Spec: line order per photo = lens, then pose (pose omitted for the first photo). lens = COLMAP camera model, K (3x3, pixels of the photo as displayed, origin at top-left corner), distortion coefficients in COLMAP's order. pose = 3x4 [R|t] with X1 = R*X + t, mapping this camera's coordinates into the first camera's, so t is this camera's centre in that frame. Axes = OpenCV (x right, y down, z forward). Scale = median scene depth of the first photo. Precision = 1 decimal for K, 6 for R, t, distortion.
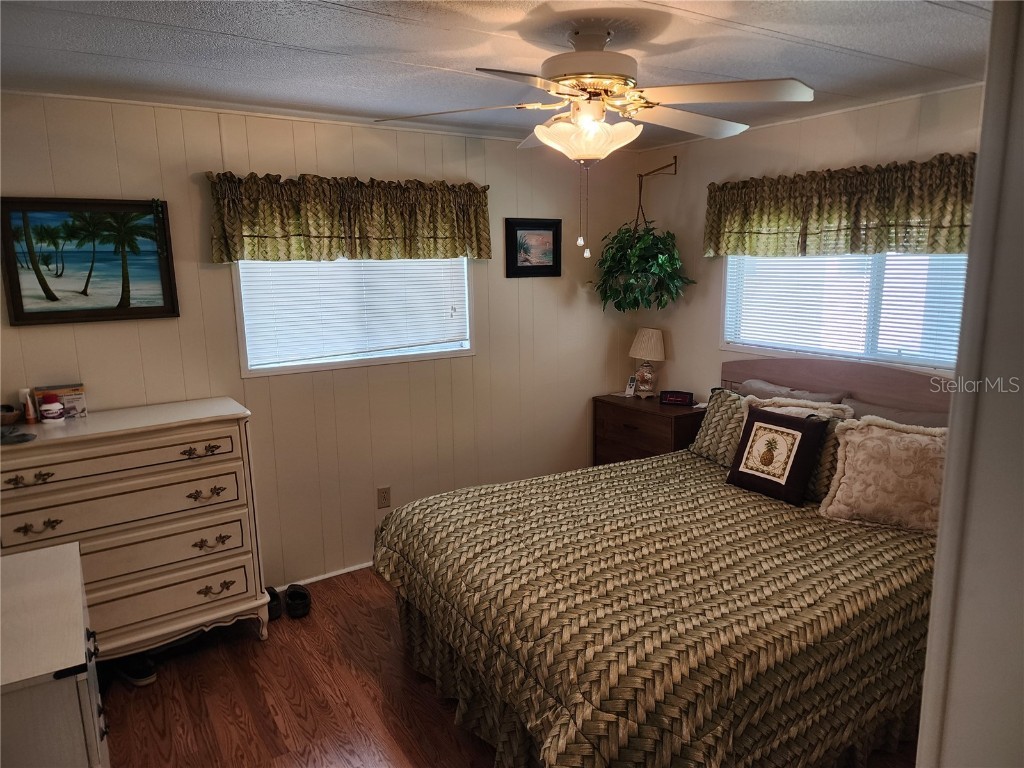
lens RADIAL K [[680.2, 0, 518.5], [0, 680.2, 379.0], [0, 0, 1]] dist [0.074812, -0.076301]
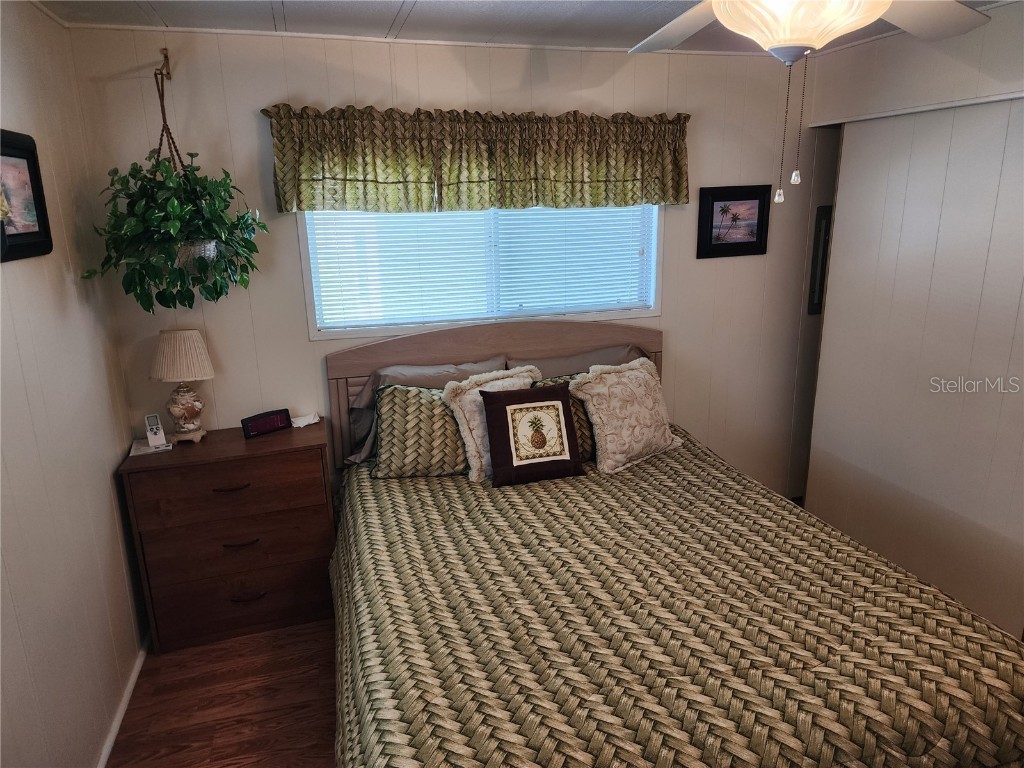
lens RADIAL K [[680.2, 0, 518.5], [0, 680.2, 379.0], [0, 0, 1]] dist [0.074812, -0.076301]
pose [[0.283245, -0.231669, 0.930646, -0.461009], [0.187096, 0.965089, 0.183300, -0.131234], [-0.940621, 0.122201, 0.316700, 0.760629]]
